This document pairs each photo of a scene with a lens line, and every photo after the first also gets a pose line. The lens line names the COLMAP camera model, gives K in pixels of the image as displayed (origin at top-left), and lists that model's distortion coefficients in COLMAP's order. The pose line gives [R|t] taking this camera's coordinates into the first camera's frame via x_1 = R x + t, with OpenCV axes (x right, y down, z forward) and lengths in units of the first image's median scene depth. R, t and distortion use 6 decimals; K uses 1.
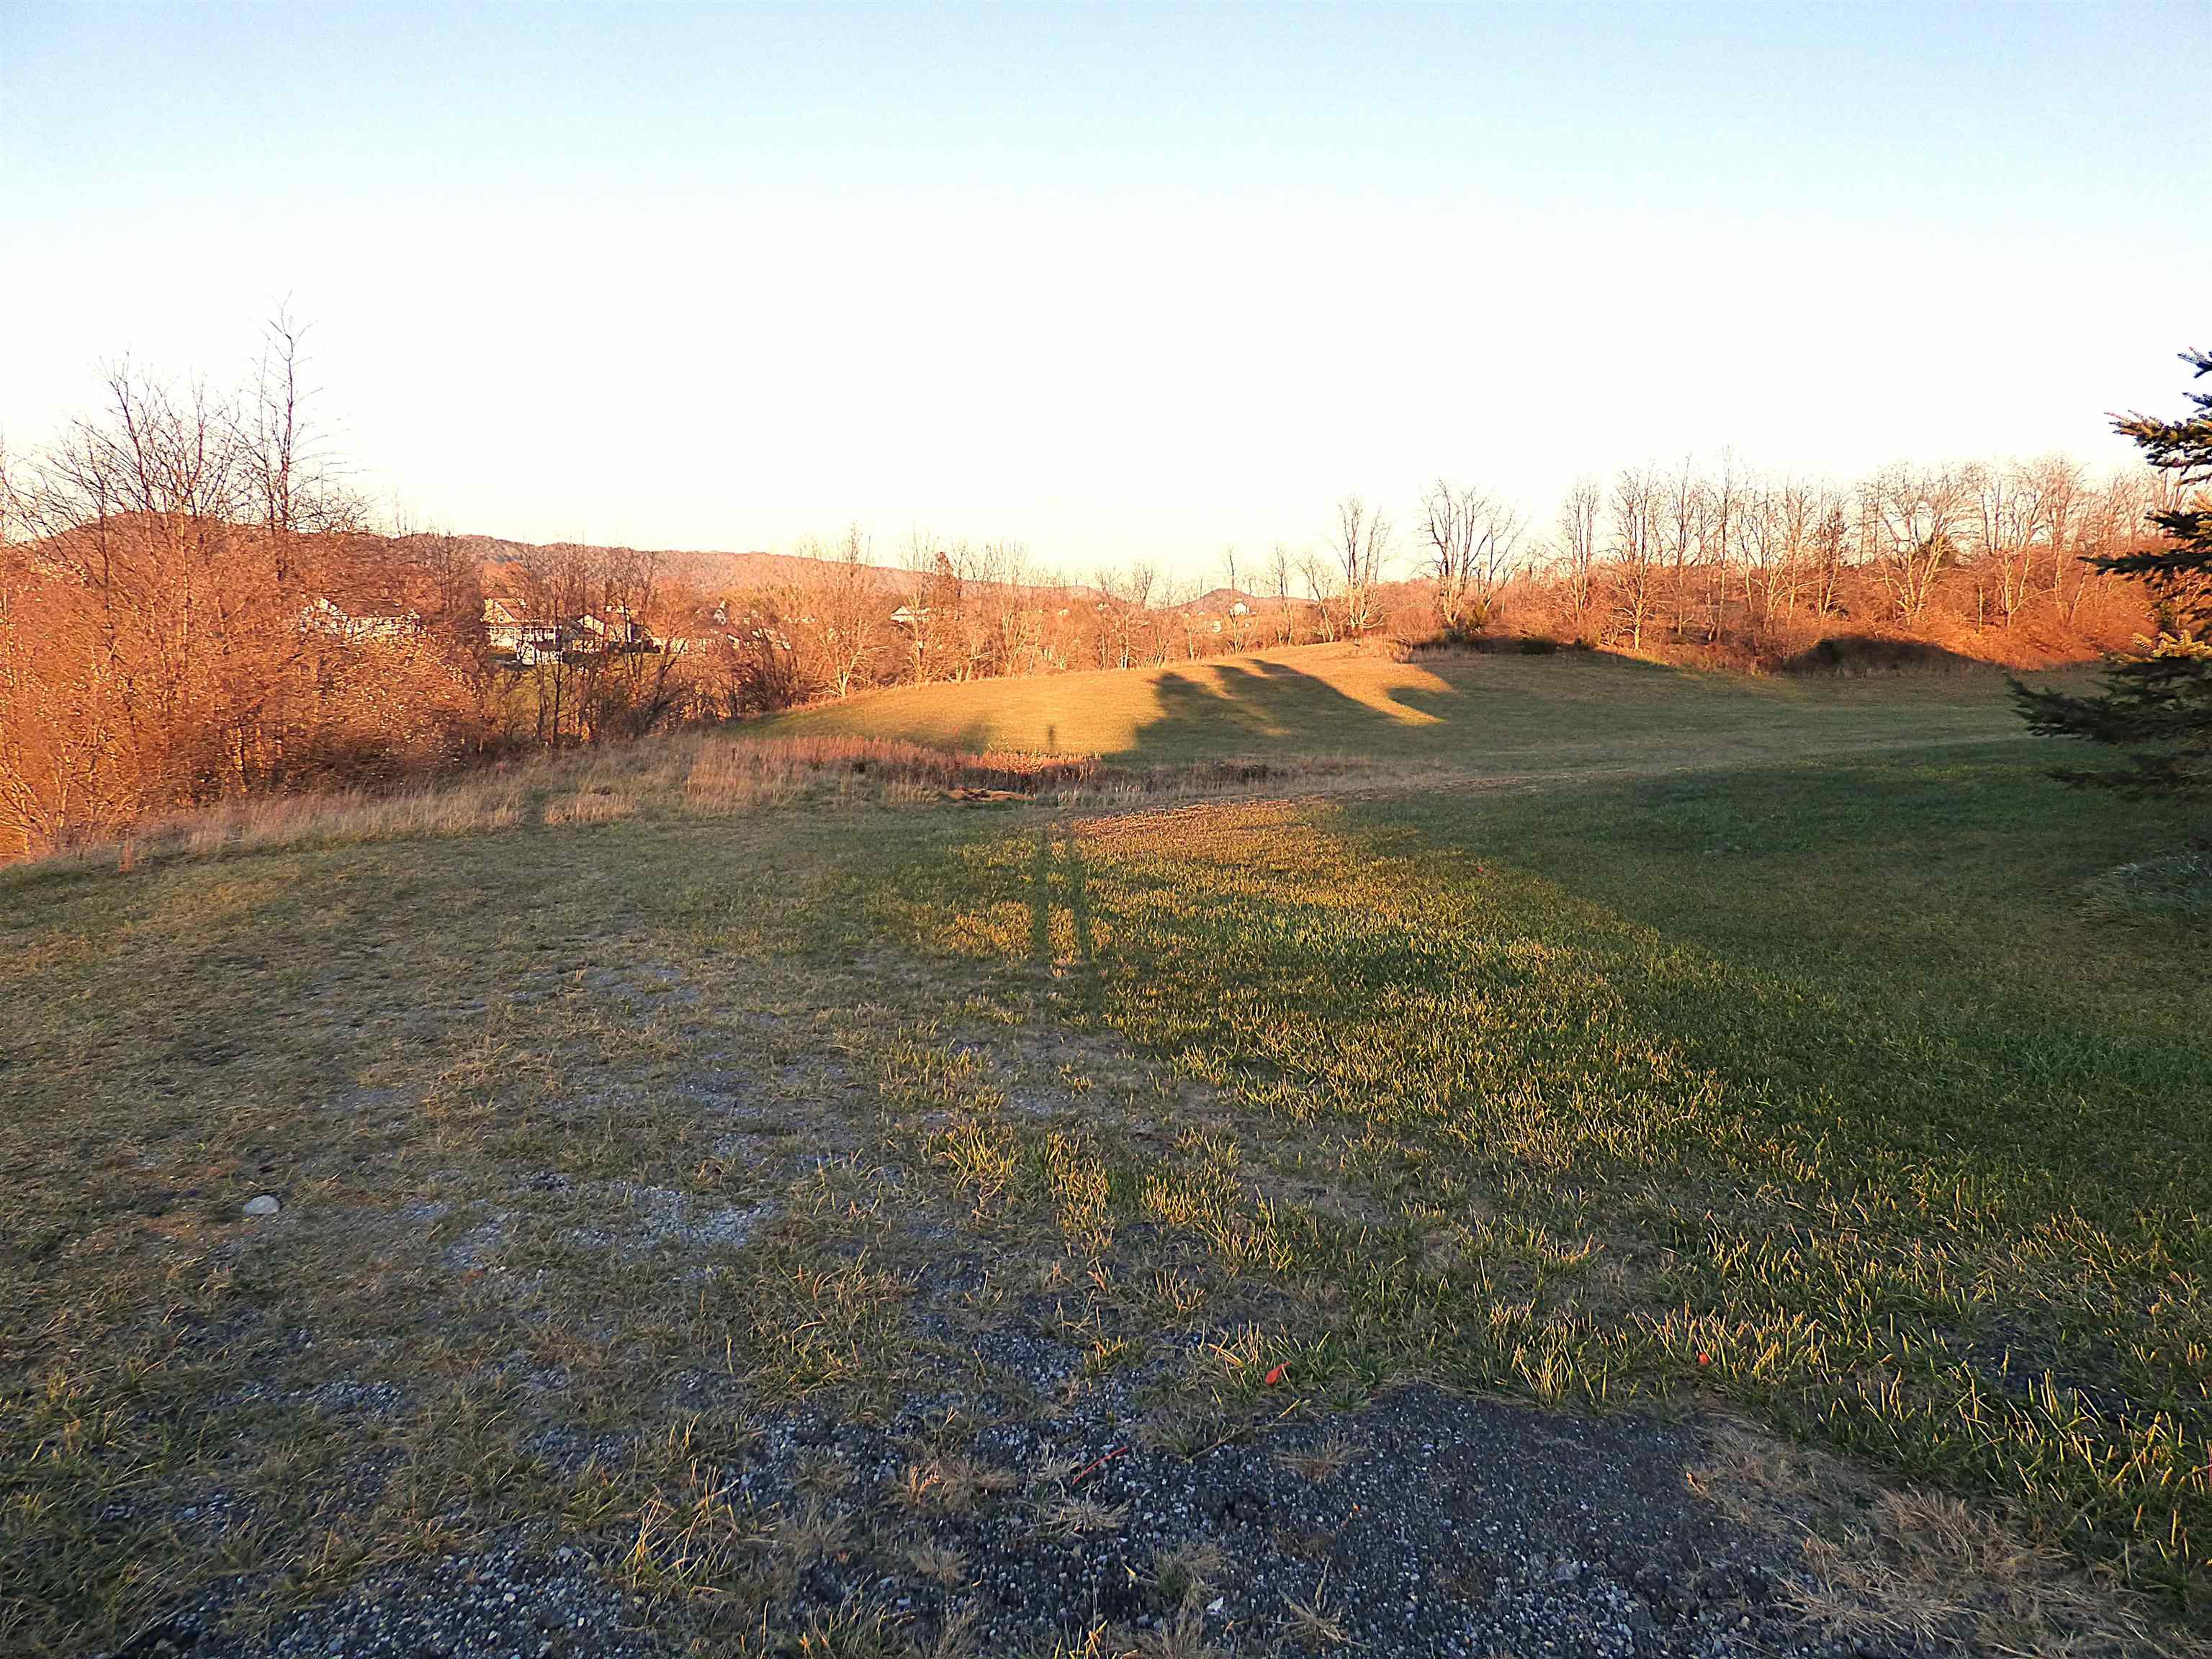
lens RADIAL K [[1334.0, 0, 1122.1], [0, 1334.0, 813.3], [0, 0, 1]] dist [-0.019283, 0.001756]
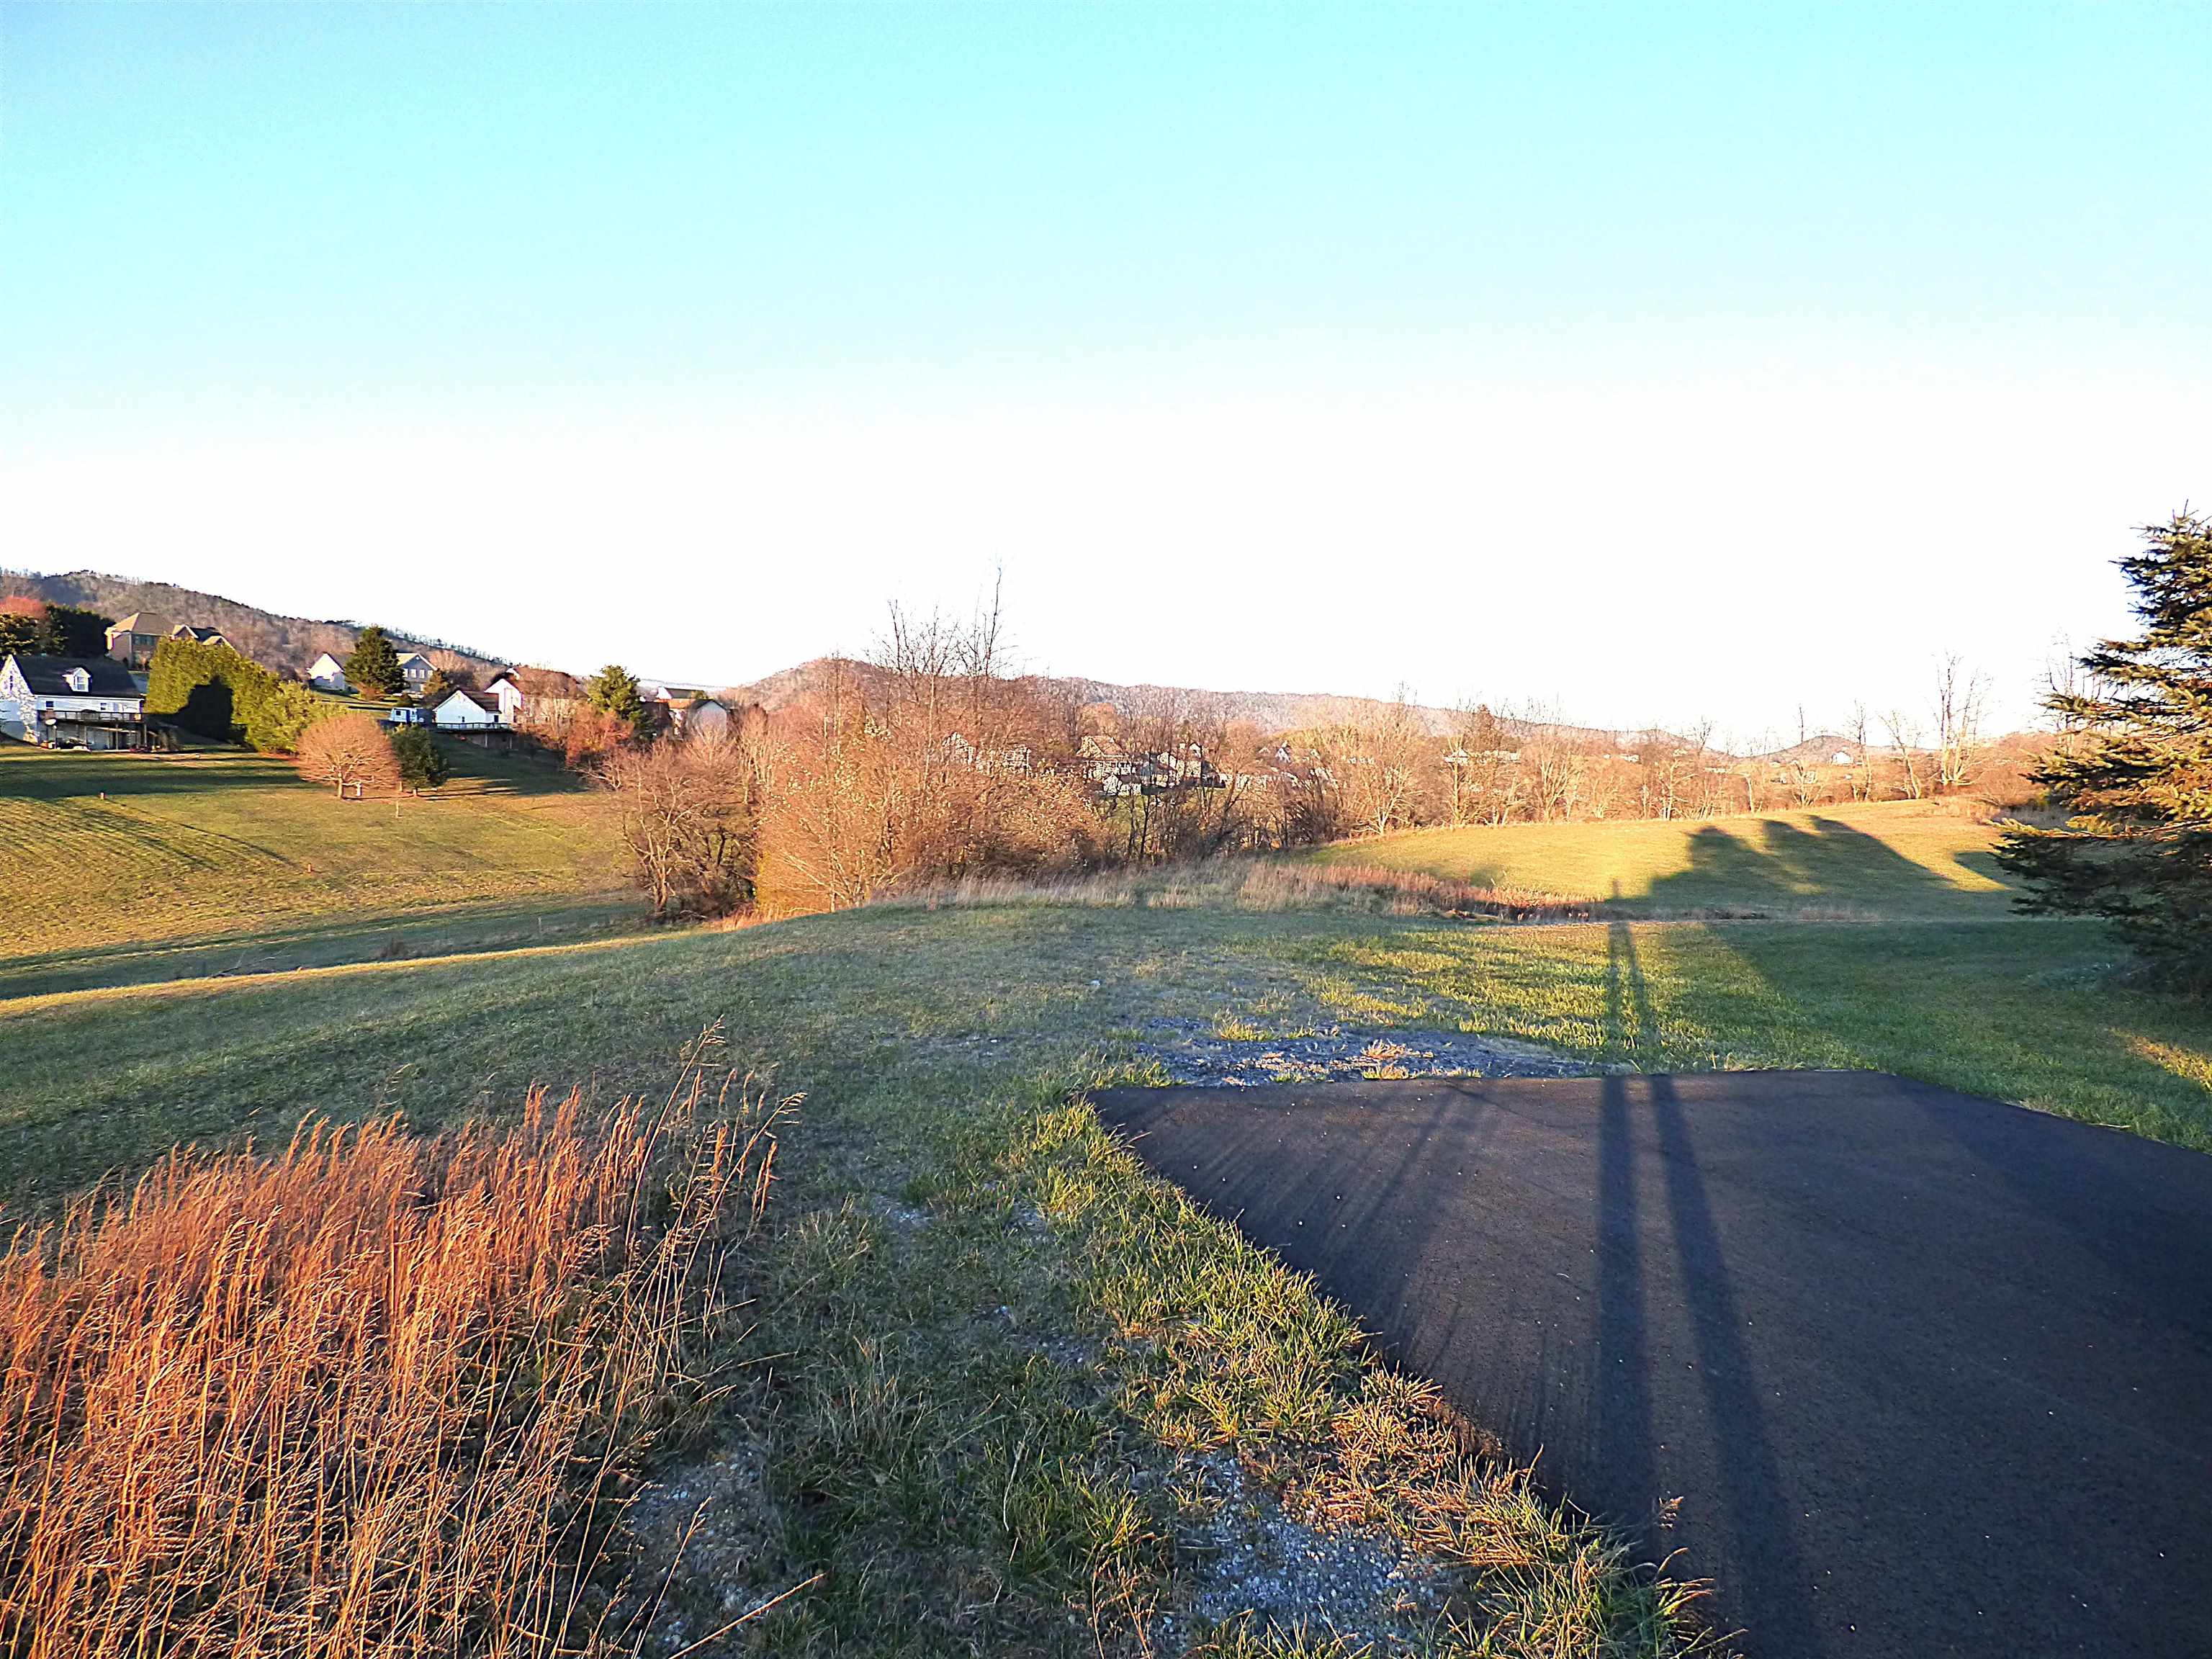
lens RADIAL K [[1334.0, 0, 1110.7], [0, 1334.0, 838.9], [0, 0, 1]] dist [-0.019283, 0.001756]
pose [[0.913790, 0.045631, -0.403616, 0.033585], [-0.079626, 0.994514, -0.067841, 0.009517], [0.398306, 0.094131, 0.912410, -0.101240]]
